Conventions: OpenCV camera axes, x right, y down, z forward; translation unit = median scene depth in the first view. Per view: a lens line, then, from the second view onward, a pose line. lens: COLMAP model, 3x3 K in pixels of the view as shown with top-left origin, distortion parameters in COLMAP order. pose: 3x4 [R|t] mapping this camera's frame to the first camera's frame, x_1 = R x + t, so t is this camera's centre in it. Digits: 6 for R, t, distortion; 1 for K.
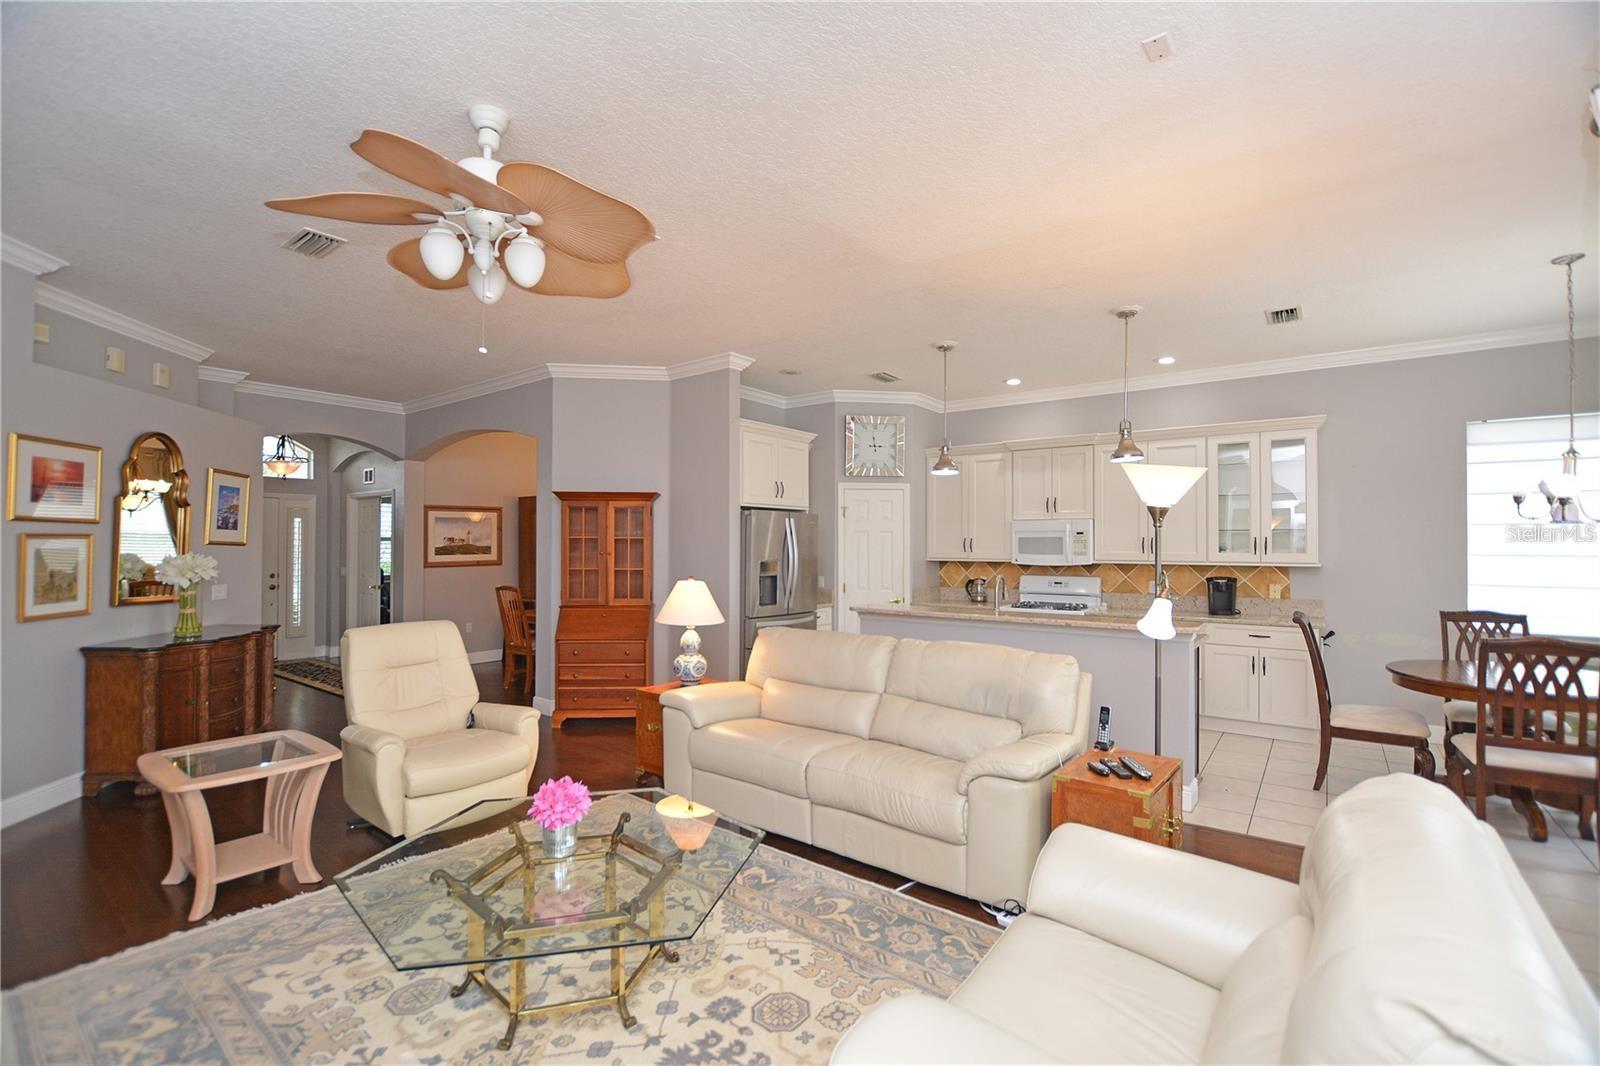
lens RADIAL K [[704.9, 0, 800.0], [0, 704.9, 533.0], [0, 0, 1]] dist [-0.019050, -0.000037]
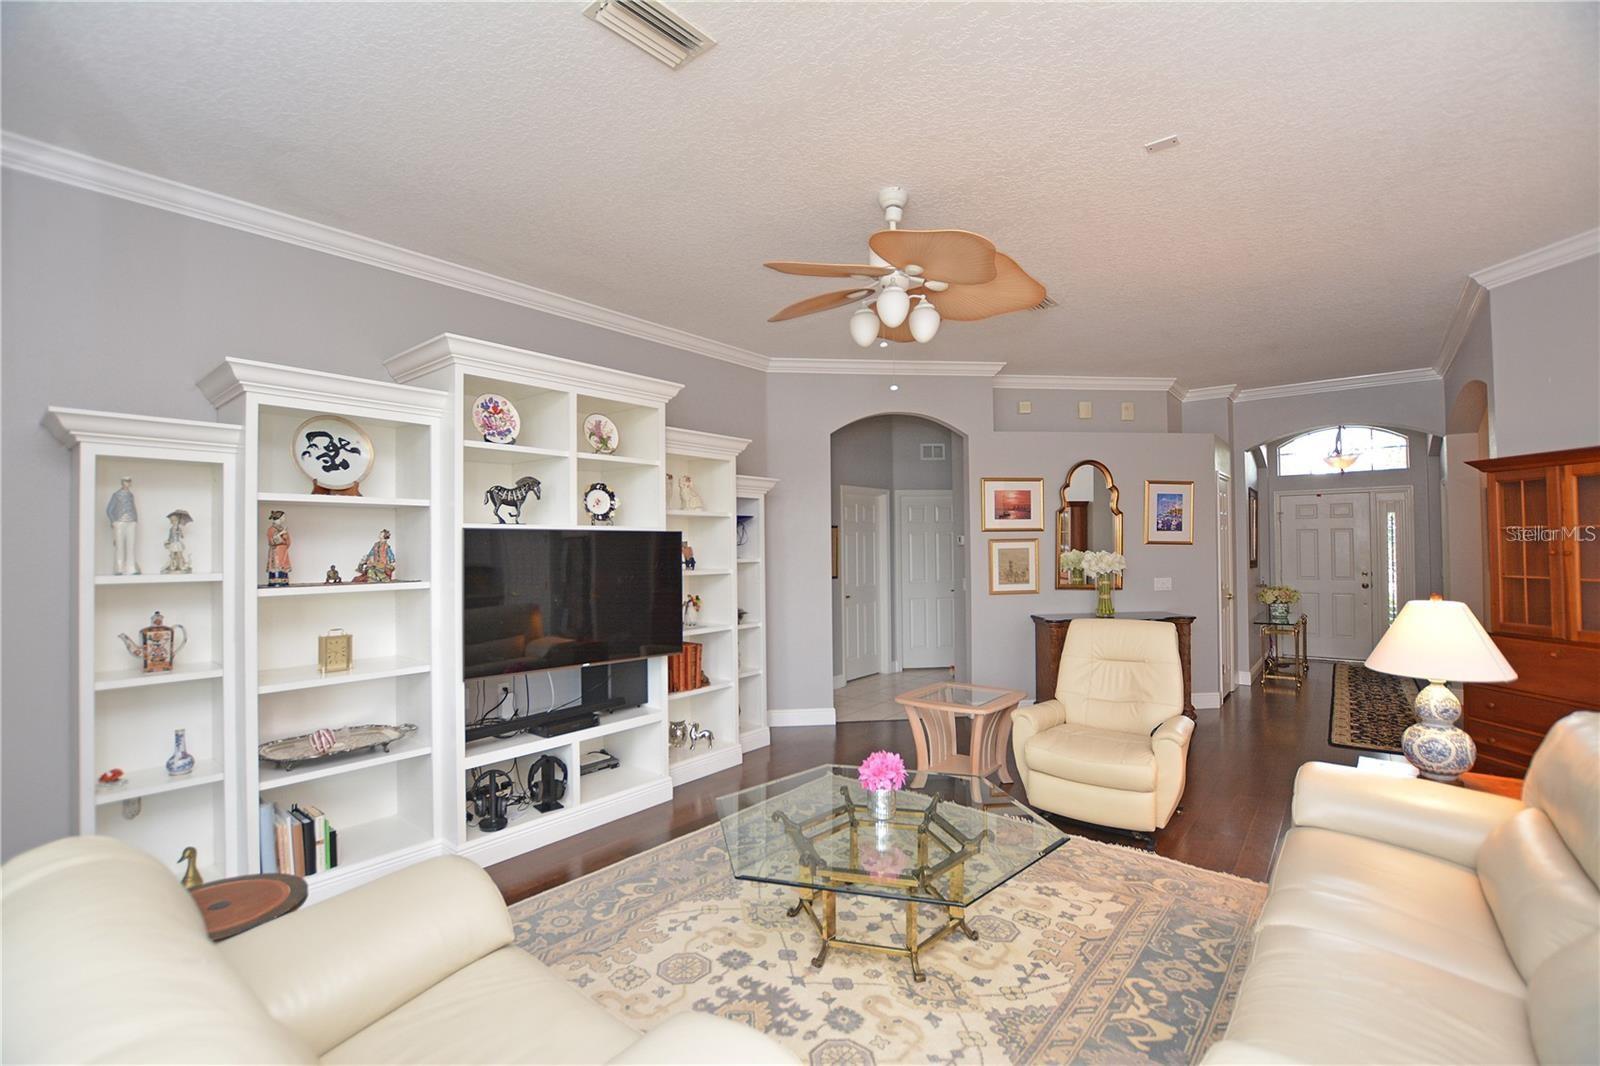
lens RADIAL K [[710.8, 0, 800.0], [0, 710.8, 533.0], [0, 0, 1]] dist [-0.023071, 0.000078]
pose [[-0.032922, -0.021027, -0.999237, 0.498686], [0.028797, 0.999344, -0.021978, 0.008873], [0.999043, -0.029499, -0.032295, 0.549610]]
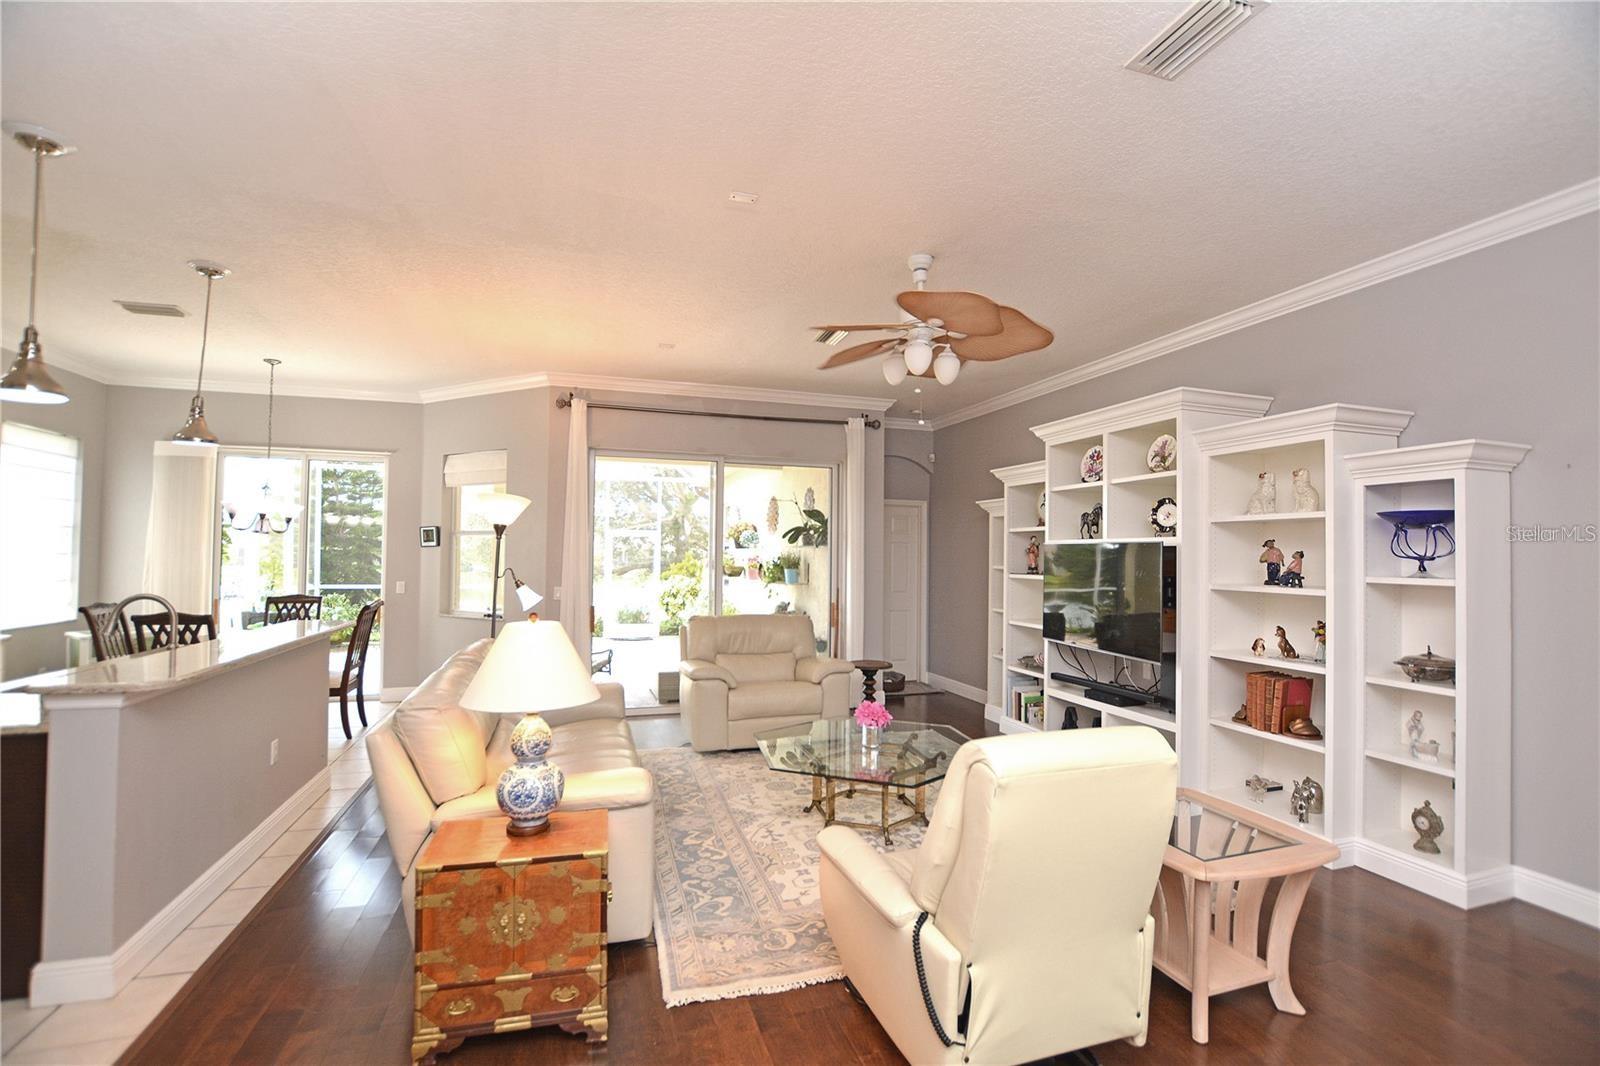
lens RADIAL K [[704.9, 0, 800.0], [0, 704.9, 533.0], [0, 0, 1]] dist [-0.019050, -0.000037]
pose [[-0.817527, 0.002751, 0.575884, -0.686799], [-0.024653, 0.998905, -0.039770, 0.018998], [-0.575363, -0.046711, -0.816563, 1.470824]]
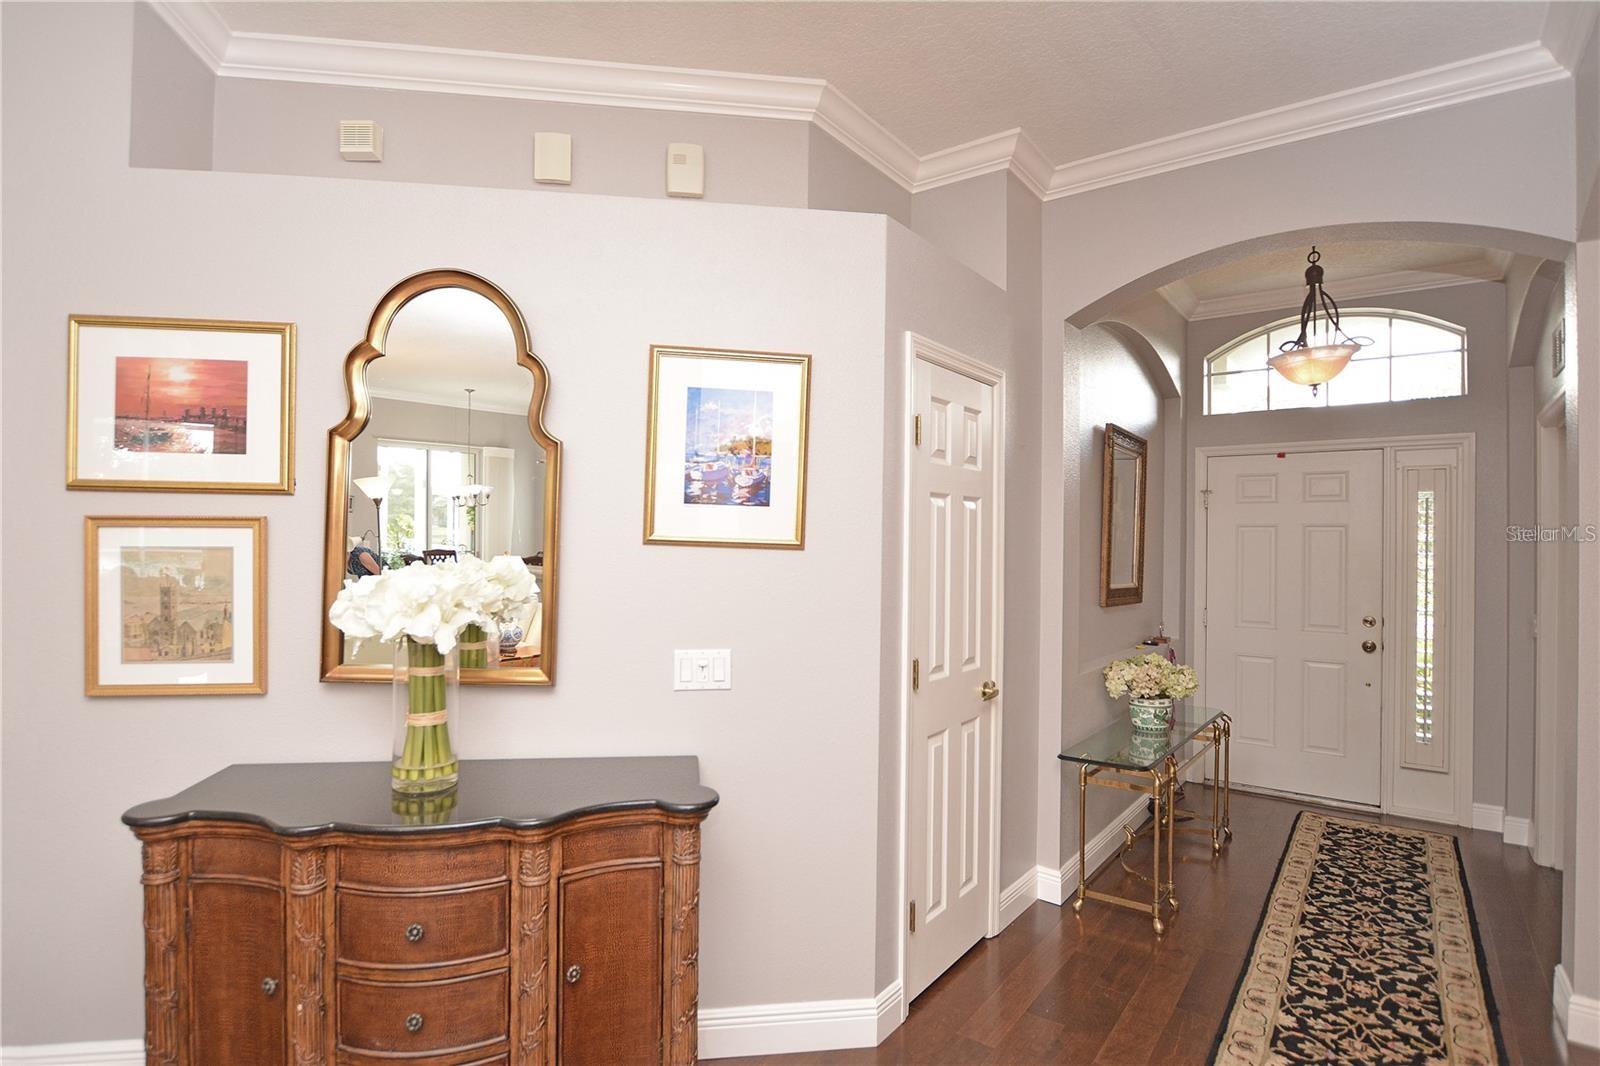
lens RADIAL K [[823.1, 0, 800.0], [0, 823.1, 533.0], [0, 0, 1]] dist [-0.011093, -0.000199]
pose [[0.001499, -0.017470, -0.999846, -0.492849], [0.006677, 0.999825, -0.017460, 0.024322], [0.999977, -0.006650, 0.001615, 1.361587]]
